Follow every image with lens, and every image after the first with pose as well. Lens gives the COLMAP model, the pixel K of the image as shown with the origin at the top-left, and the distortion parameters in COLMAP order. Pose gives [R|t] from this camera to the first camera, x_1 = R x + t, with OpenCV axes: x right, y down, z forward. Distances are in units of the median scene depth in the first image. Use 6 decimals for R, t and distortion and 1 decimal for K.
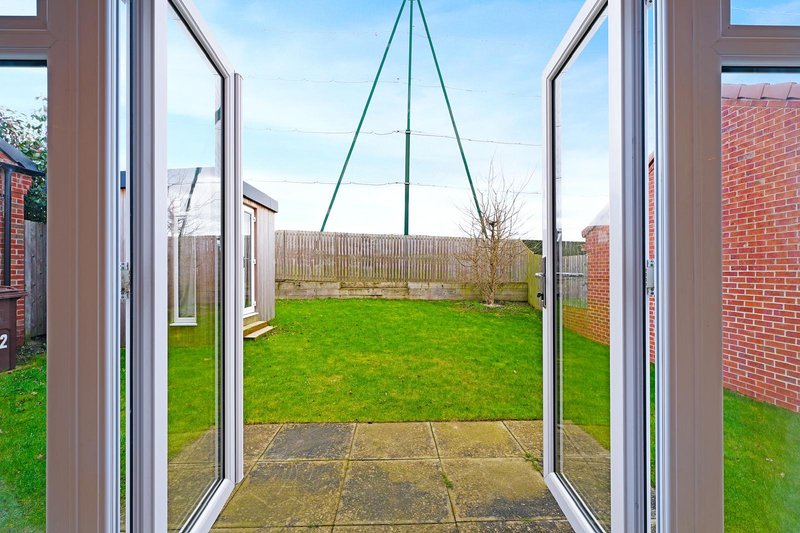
lens RADIAL K [[352.5, 0, 395.2], [0, 352.5, 266.8], [0, 0, 1]] dist [0.001395, 0.000209]
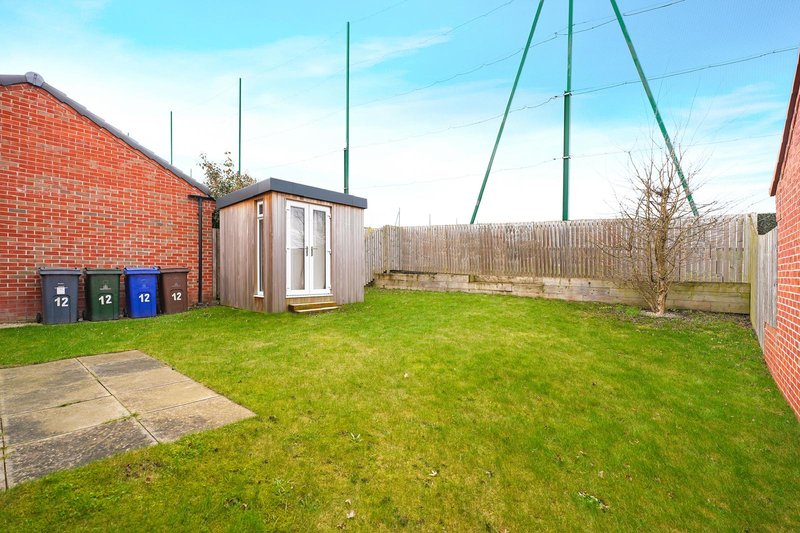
lens RADIAL K [[352.5, 0, 394.8], [0, 352.5, 268.0], [0, 0, 1]] dist [0.001395, 0.000209]
pose [[0.741954, 0.007862, -0.670405, 0.334089], [-0.006786, 0.999968, 0.004216, 0.020827], [0.670417, 0.001421, 0.741983, 0.154389]]
